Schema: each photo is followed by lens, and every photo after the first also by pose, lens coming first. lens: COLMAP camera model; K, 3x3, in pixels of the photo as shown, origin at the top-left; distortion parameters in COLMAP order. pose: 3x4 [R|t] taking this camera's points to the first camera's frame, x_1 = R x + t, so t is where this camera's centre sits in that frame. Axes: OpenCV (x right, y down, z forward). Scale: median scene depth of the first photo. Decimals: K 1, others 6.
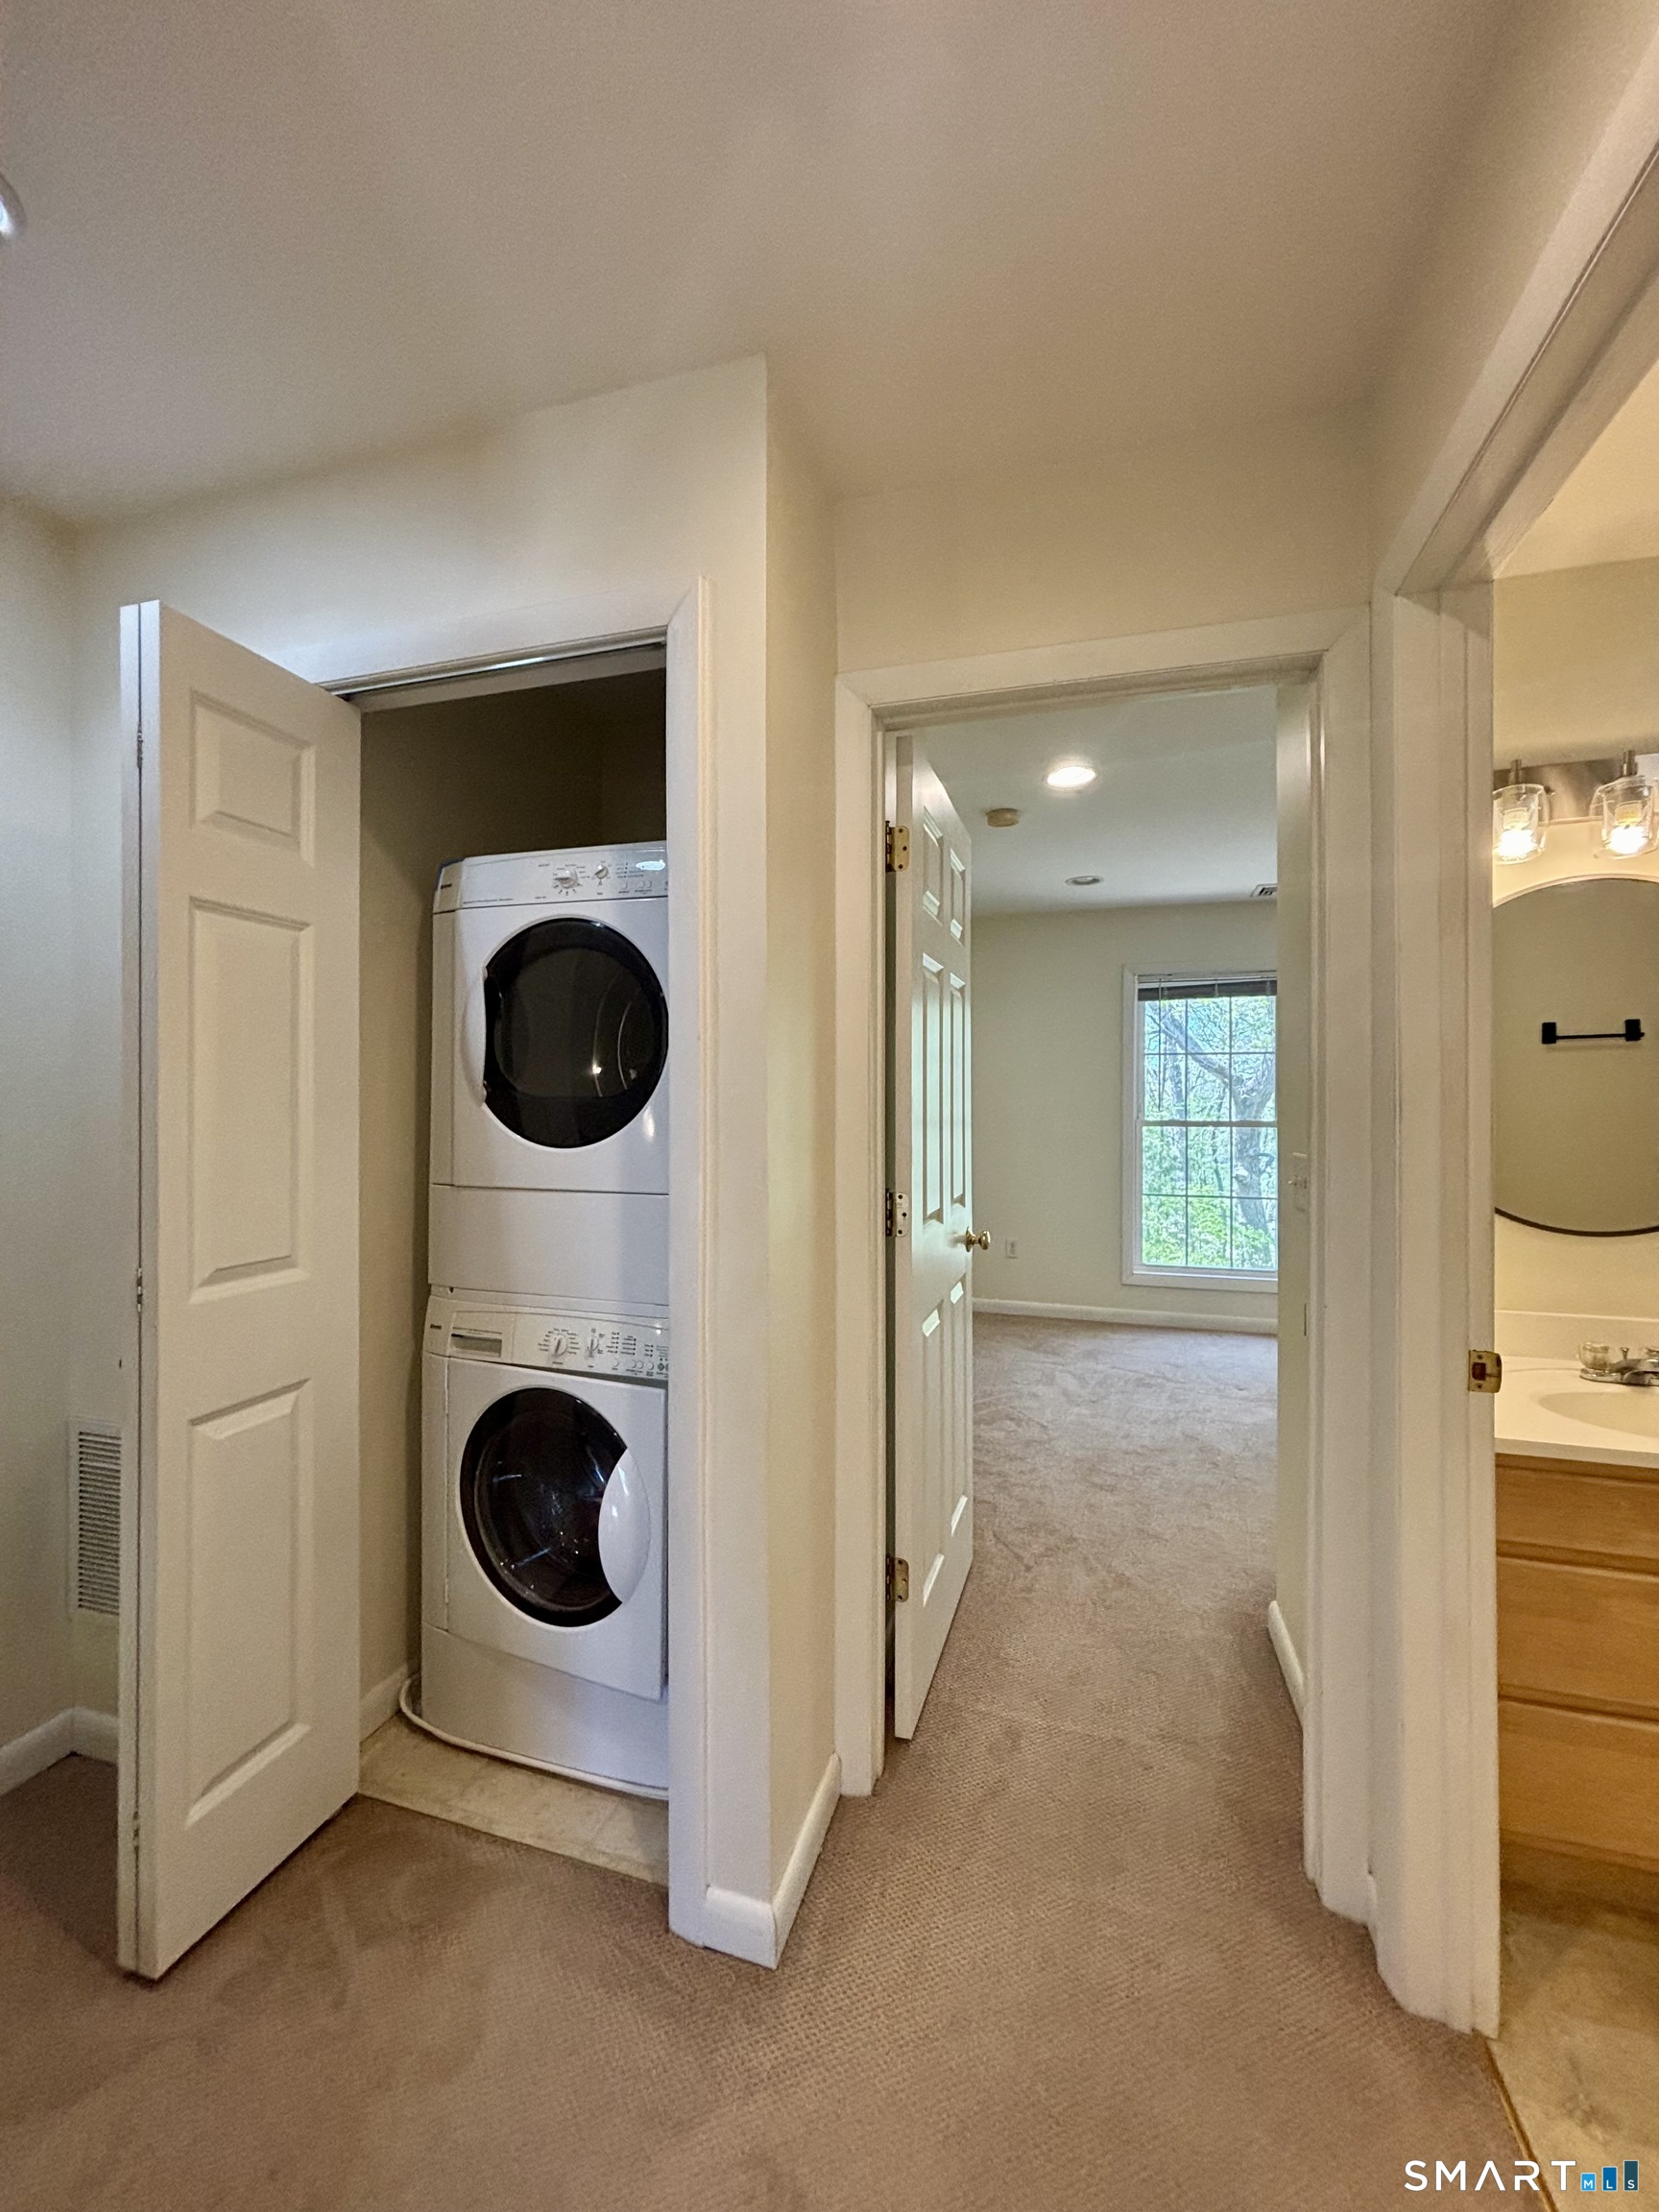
lens RADIAL K [[893.2, 0, 826.1], [0, 893.2, 1106.8], [0, 0, 1]] dist [0.002404, -0.000151]
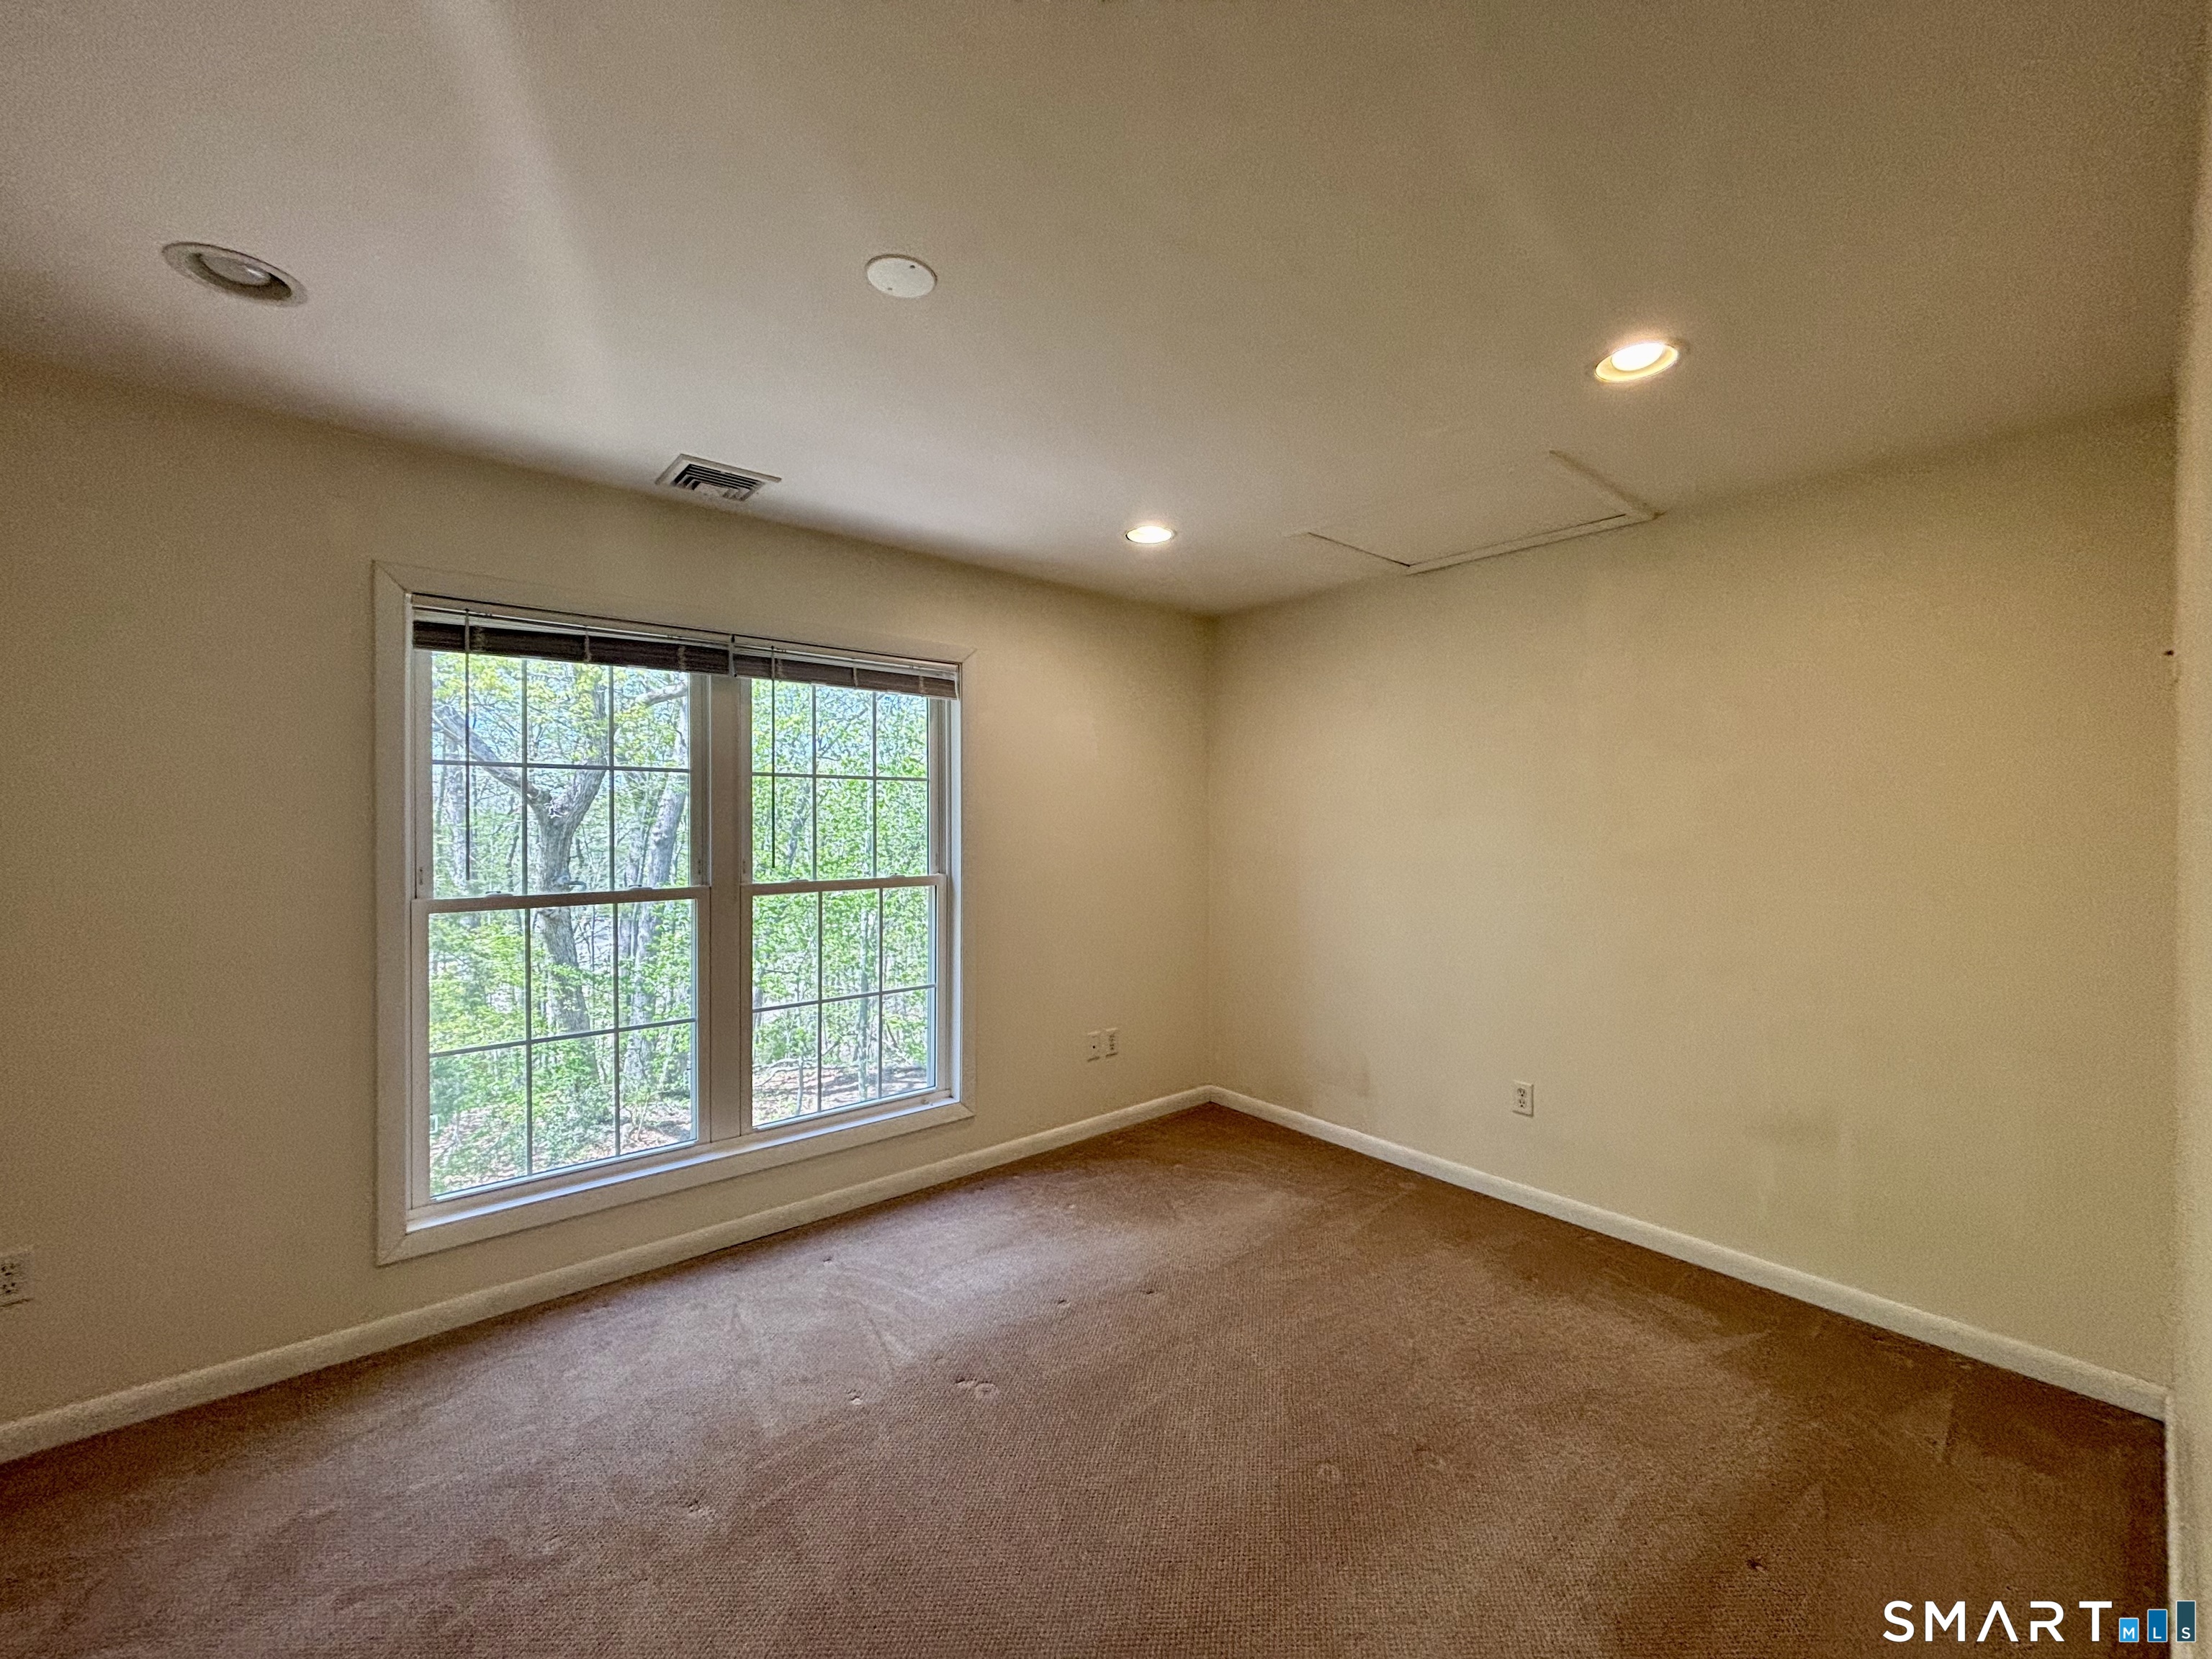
lens RADIAL K [[893.2, 0, 1103.4], [0, 893.2, 820.8], [0, 0, 1]] dist [0.002404, -0.000151]
pose [[0.538311, -0.006068, 0.842724, 0.148008], [0.006062, 0.999976, 0.003327, -0.026863], [-0.842724, 0.003318, 0.538335, 0.443508]]
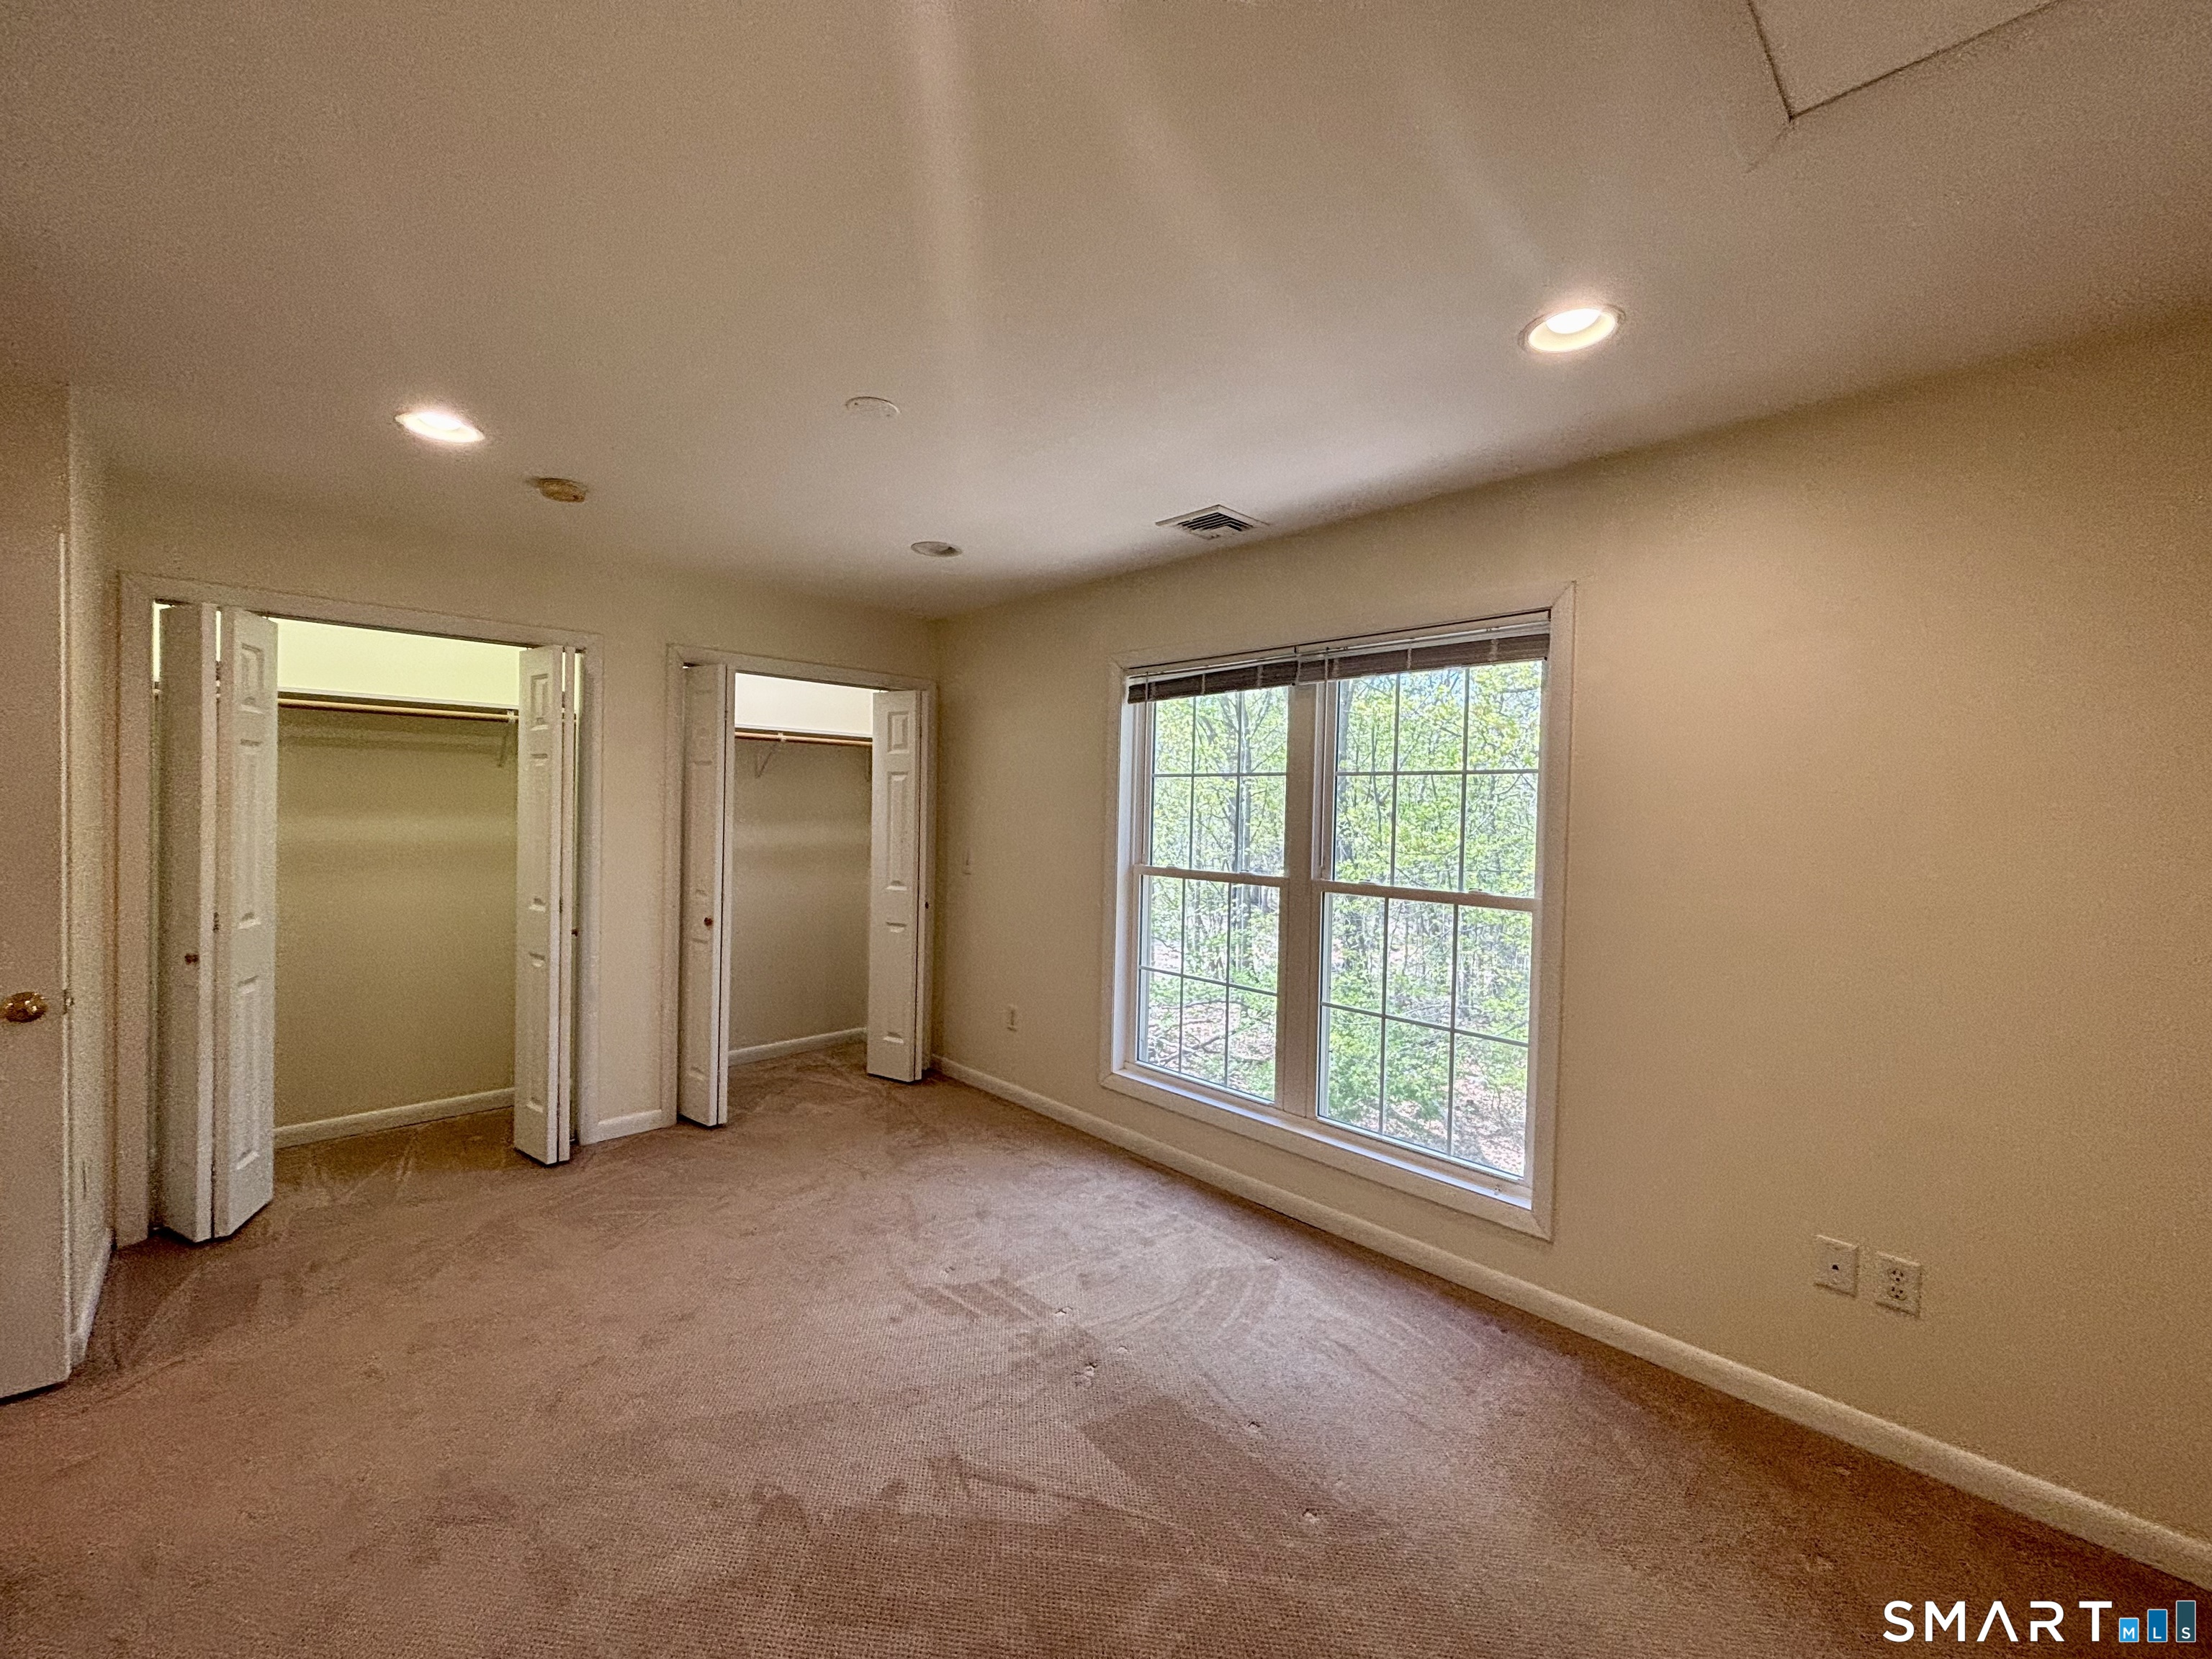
lens RADIAL K [[893.2, 0, 1103.9], [0, 893.2, 817.9], [0, 0, 1]] dist [0.002404, -0.000151]
pose [[0.873280, 0.017607, -0.486901, 0.692727], [-0.017124, 0.999839, 0.005443, -0.028119], [0.486918, 0.003585, 0.873440, 0.351489]]
